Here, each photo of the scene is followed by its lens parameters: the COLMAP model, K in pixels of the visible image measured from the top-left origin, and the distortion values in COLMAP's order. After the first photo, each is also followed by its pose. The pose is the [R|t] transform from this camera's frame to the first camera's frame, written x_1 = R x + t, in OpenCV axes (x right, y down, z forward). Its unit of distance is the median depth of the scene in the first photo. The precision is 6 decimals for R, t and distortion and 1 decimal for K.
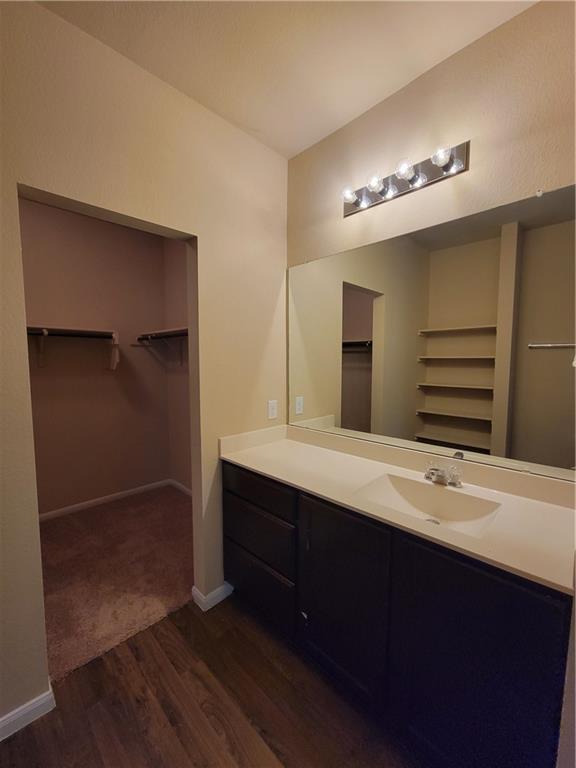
lens RADIAL K [[311.2, 0, 286.2], [0, 311.2, 387.2], [0, 0, 1]] dist [-0.002761, 0.000563]
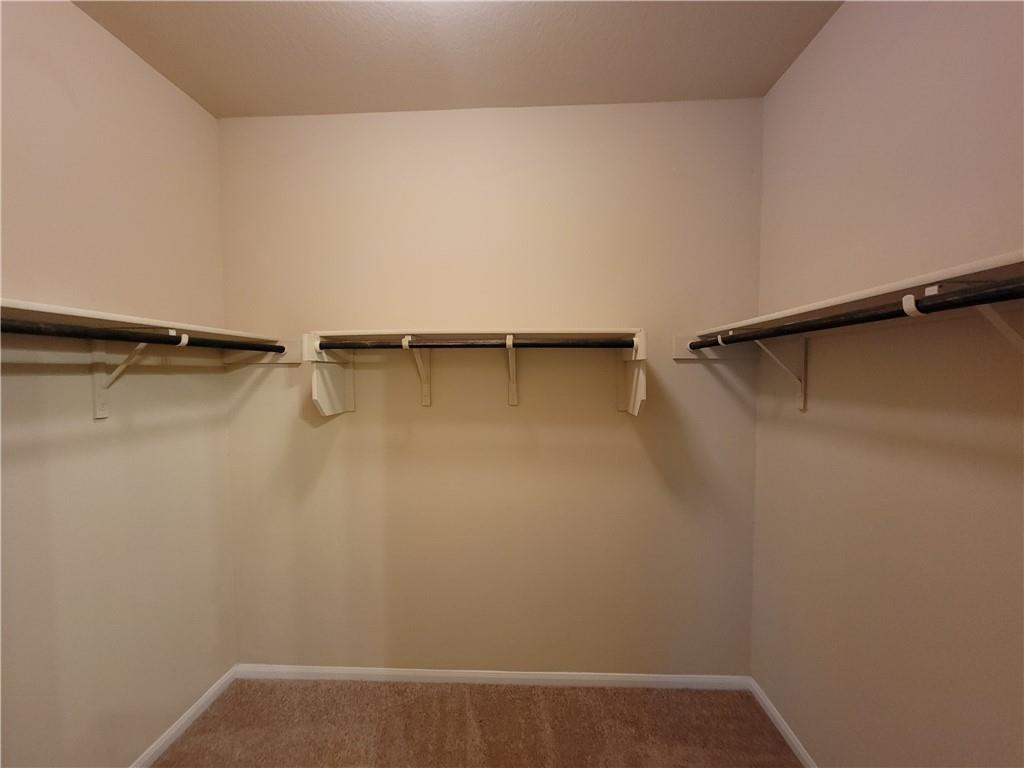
lens RADIAL K [[415.0, 0, 508.7], [0, 415.0, 382.7], [0, 0, 1]] dist [-0.002761, 0.000563]
pose [[0.667325, 0.021184, -0.744465, -0.224469], [-0.061615, 0.997739, -0.026839, -0.074595], [0.742213, 0.063780, 0.667122, 0.451369]]
